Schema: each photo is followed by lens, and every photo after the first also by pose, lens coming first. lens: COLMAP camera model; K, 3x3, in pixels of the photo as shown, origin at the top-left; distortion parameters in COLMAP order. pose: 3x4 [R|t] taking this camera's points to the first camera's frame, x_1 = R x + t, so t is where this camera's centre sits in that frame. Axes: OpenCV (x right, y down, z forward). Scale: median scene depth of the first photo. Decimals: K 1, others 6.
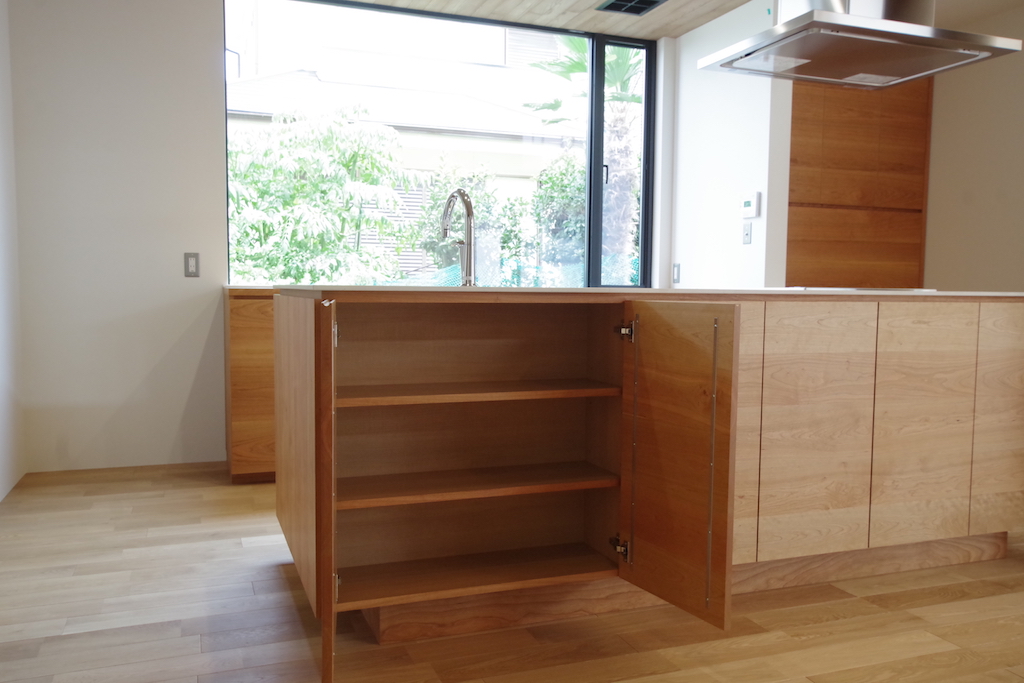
lens RADIAL K [[847.4, 0, 513.8], [0, 847.4, 350.7], [0, 0, 1]] dist [0.008606, 0.015512]
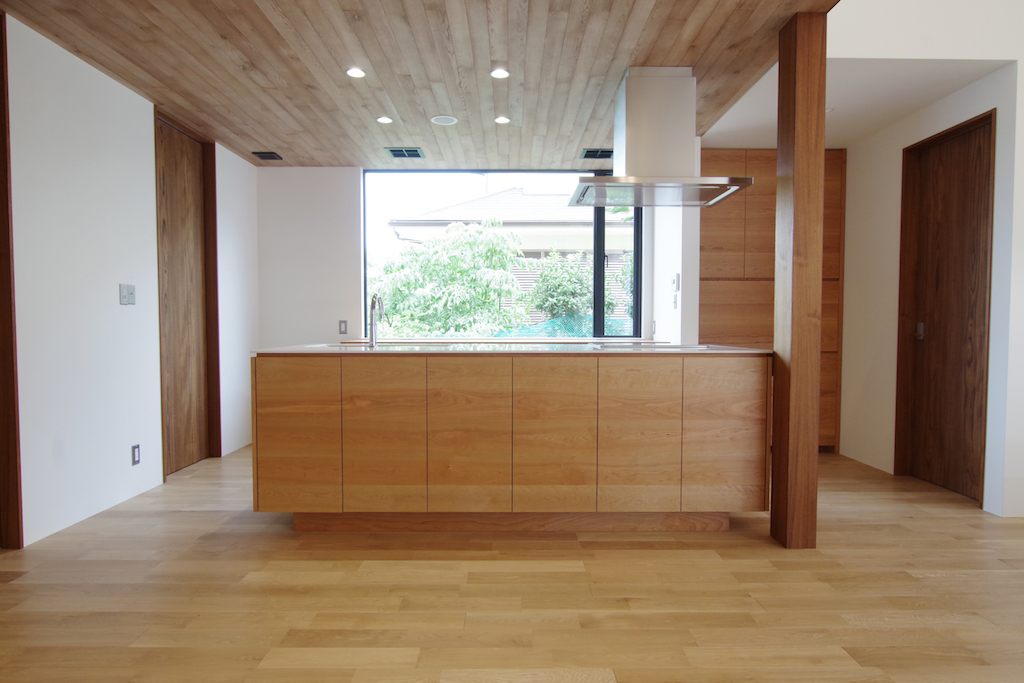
lens RADIAL K [[619.5, 0, 515.2], [0, 619.5, 352.0], [0, 0, 1]] dist [-0.003865, 0.000601]
pose [[0.935923, 0.006735, -0.352141, 0.417601], [-0.017403, 0.999480, -0.027135, -0.019813], [0.351775, 0.031525, 0.935554, -0.089285]]
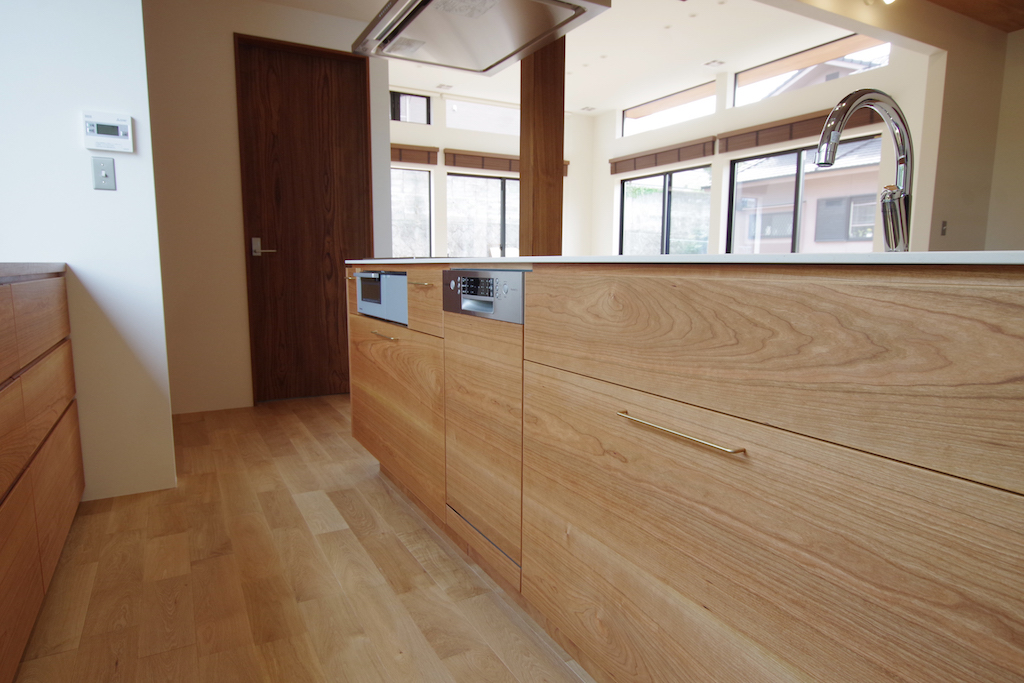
lens RADIAL K [[619.5, 0, 515.2], [0, 619.5, 352.0], [0, 0, 1]] dist [-0.003865, 0.000601]
pose [[-0.139014, -0.149170, 0.978991, -0.299056], [0.070424, 0.984598, 0.160024, -0.057137], [-0.987783, 0.091190, -0.126368, 0.795987]]
